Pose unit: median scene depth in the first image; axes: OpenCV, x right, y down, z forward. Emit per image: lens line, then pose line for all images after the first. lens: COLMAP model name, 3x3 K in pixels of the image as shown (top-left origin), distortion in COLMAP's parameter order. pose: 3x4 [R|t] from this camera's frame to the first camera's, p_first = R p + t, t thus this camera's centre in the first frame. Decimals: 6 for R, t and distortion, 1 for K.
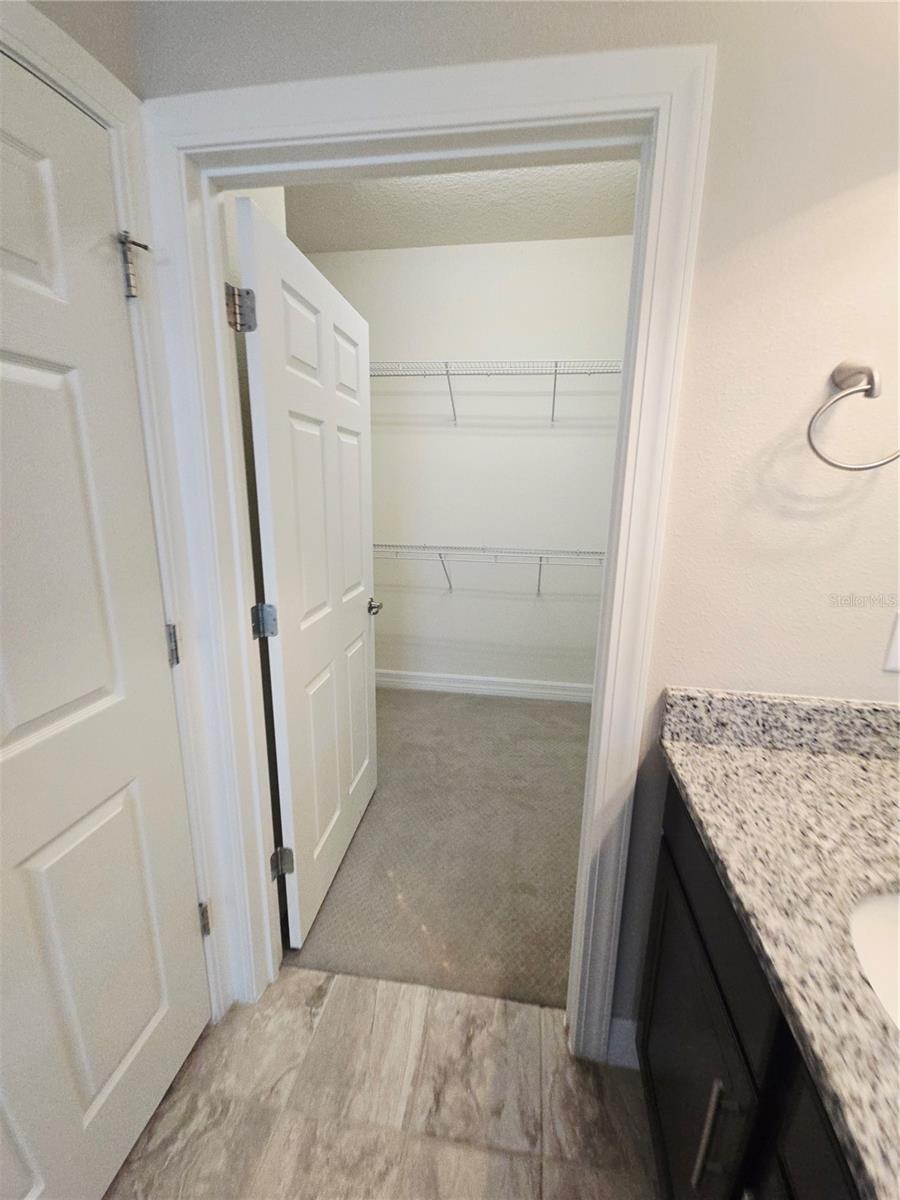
lens RADIAL K [[485.1, 0, 460.1], [0, 485.1, 597.9], [0, 0, 1]] dist [0.015728, -0.015432]
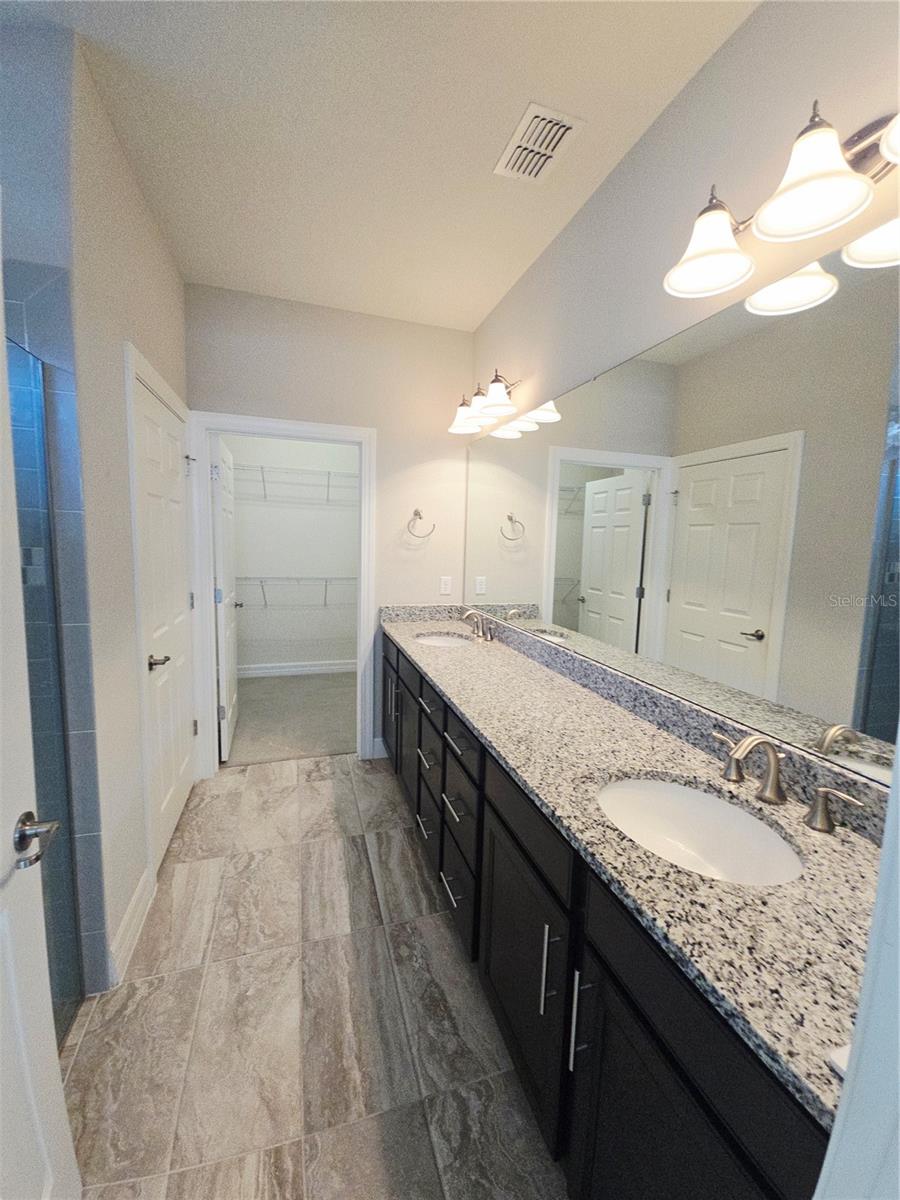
lens RADIAL K [[485.1, 0, 460.1], [0, 485.1, 597.9], [0, 0, 1]] dist [0.015728, -0.015432]
pose [[0.892120, -0.043854, 0.449664, -0.388755], [0.090291, 0.992506, -0.082338, 0.335346], [-0.442684, 0.114057, 0.889394, -1.508888]]
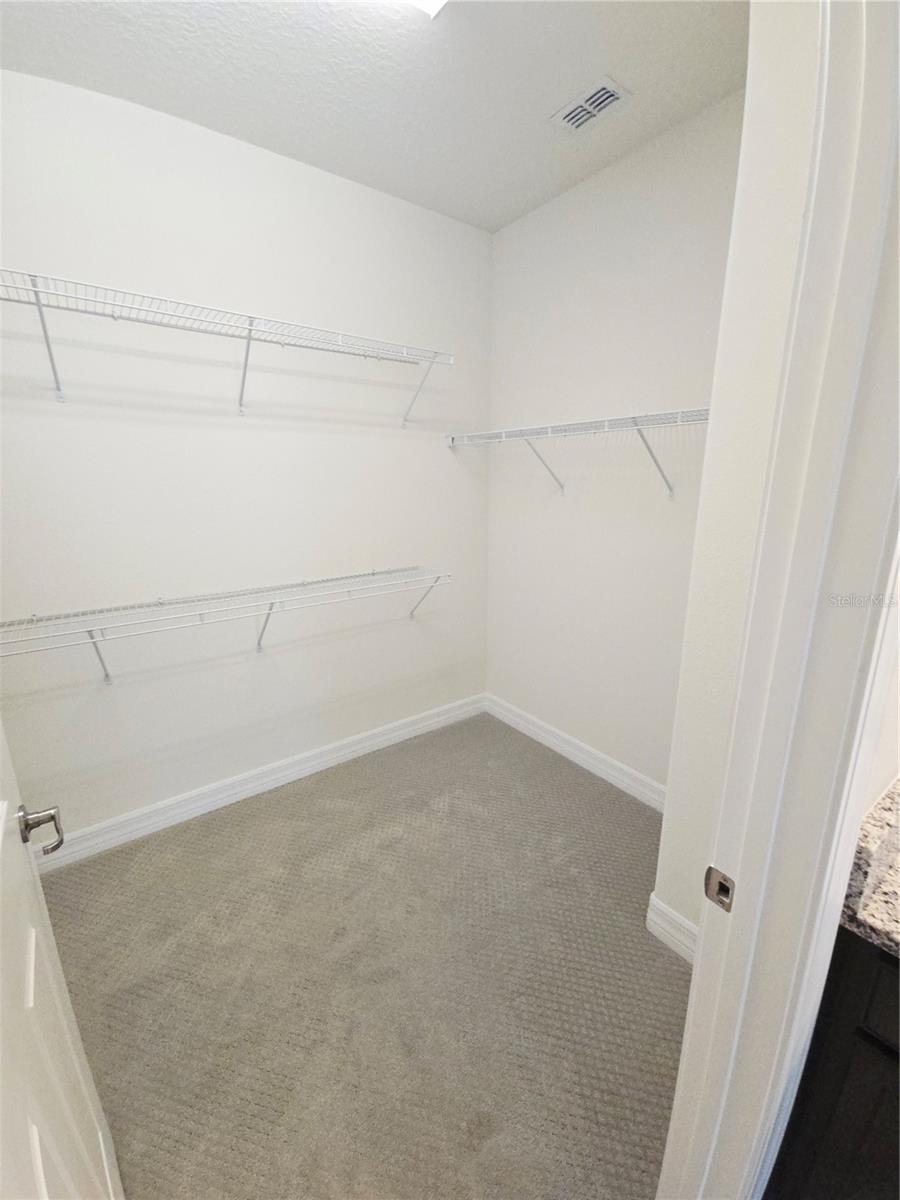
lens RADIAL K [[485.1, 0, 460.1], [0, 485.1, 597.9], [0, 0, 1]] dist [0.015728, -0.015432]
pose [[0.701070, -0.186741, 0.688207, -0.261995], [0.173272, 0.980788, 0.089621, -0.225739], [-0.691721, 0.056417, 0.719958, 0.653636]]
